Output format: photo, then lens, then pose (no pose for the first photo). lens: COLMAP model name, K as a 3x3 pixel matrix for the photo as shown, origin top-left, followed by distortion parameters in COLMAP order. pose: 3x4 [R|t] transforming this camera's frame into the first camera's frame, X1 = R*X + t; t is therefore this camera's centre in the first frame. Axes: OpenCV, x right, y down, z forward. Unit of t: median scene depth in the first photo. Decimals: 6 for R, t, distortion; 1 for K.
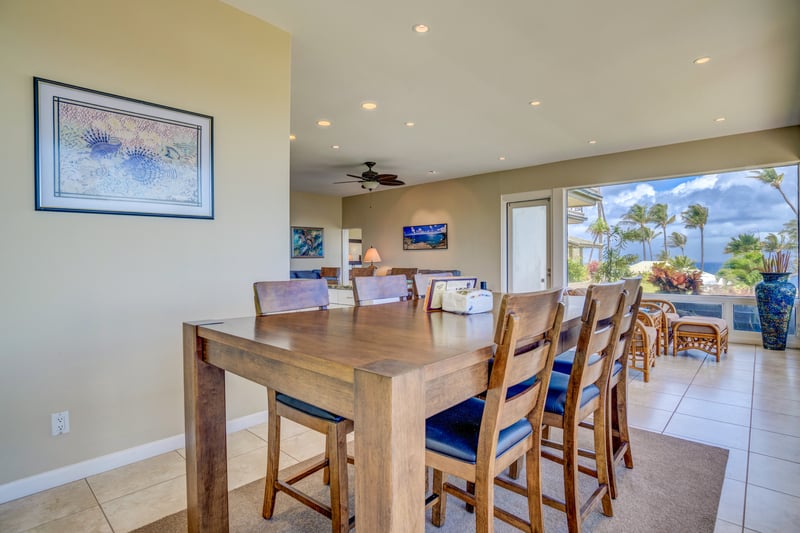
lens RADIAL K [[410.8, 0, 402.5], [0, 410.8, 263.5], [0, 0, 1]] dist [-0.073113, 0.025355]
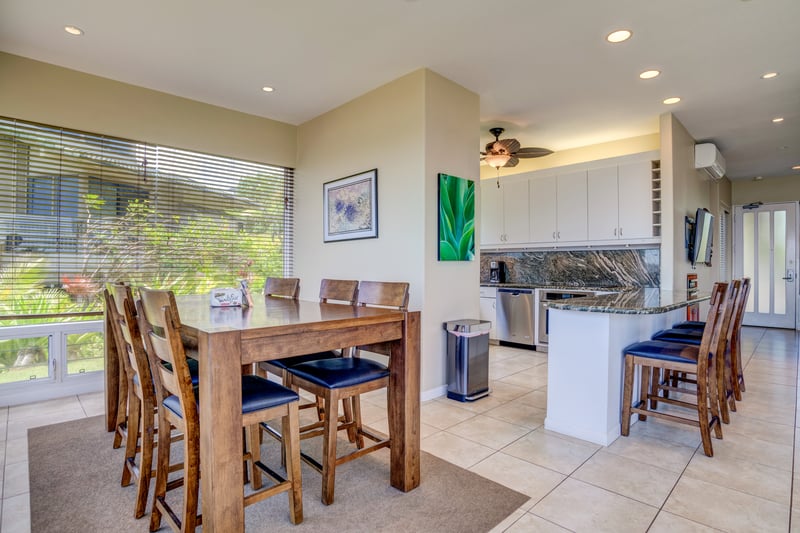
lens RADIAL K [[410.8, 0, 402.5], [0, 410.8, 263.5], [0, 0, 1]] dist [-0.073113, 0.025355]
pose [[-0.055125, -0.002425, -0.998477, 0.287884], [-0.009747, 0.999951, -0.001890, -0.003690], [0.998432, 0.009628, -0.055146, 0.330757]]
